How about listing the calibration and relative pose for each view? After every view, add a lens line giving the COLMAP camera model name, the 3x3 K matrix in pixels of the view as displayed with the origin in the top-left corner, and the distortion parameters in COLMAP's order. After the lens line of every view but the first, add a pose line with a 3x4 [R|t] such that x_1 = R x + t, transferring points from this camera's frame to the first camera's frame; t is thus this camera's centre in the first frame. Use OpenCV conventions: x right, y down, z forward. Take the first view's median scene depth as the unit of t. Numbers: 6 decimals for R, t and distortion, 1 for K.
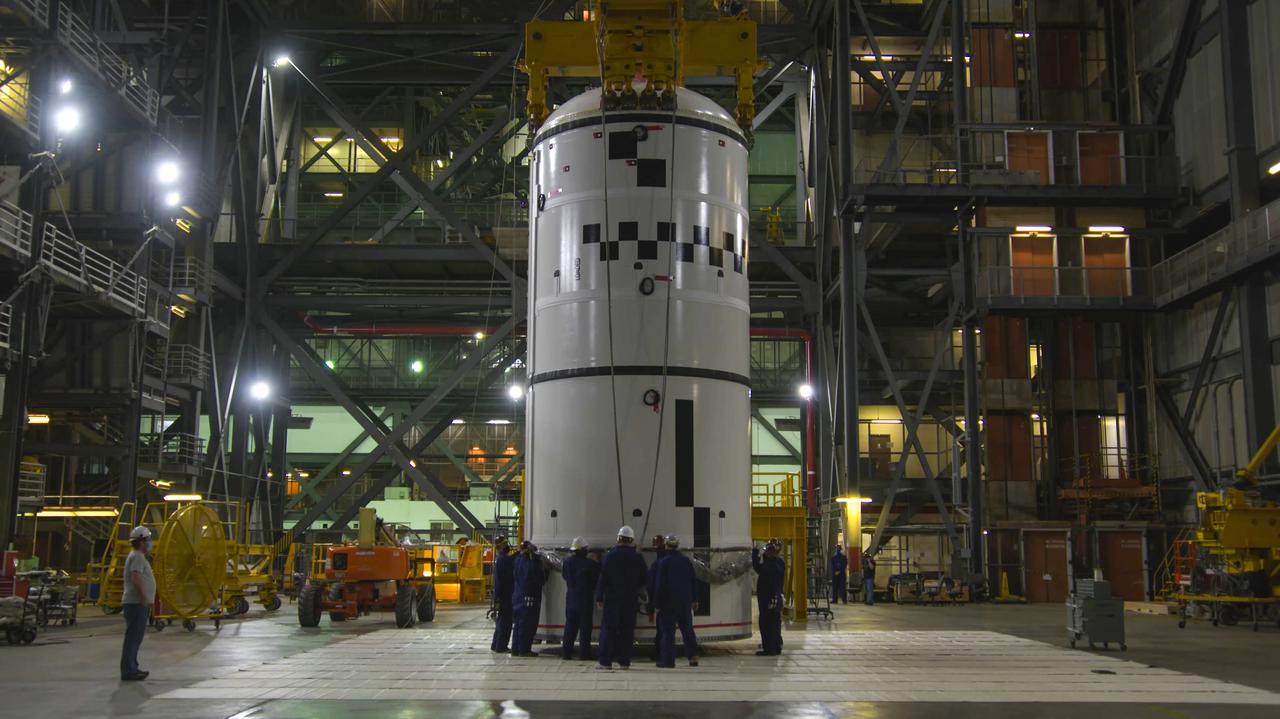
lens RADIAL K [[1322.4, 0, 631.3], [0, 1322.4, 355.1], [0, 0, 1]] dist [0.015260, 0.000000]
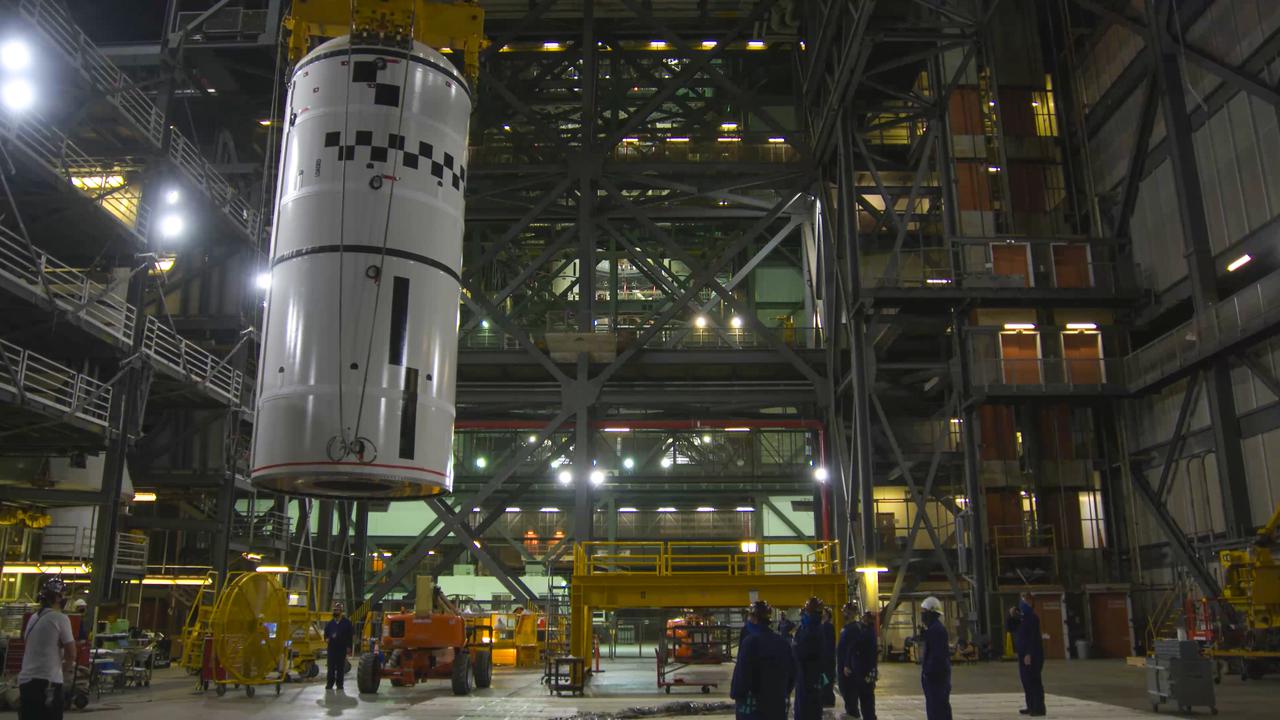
lens RADIAL K [[1028.1, 0, 634.4], [0, 1028.1, 352.0], [0, 0, 1]] dist [-0.116124, 0.065990]
pose [[0.999829, -0.009191, -0.016041, -0.014794], [0.007388, 0.994011, -0.109030, 0.019595], [0.016947, 0.108893, 0.993909, 0.131360]]
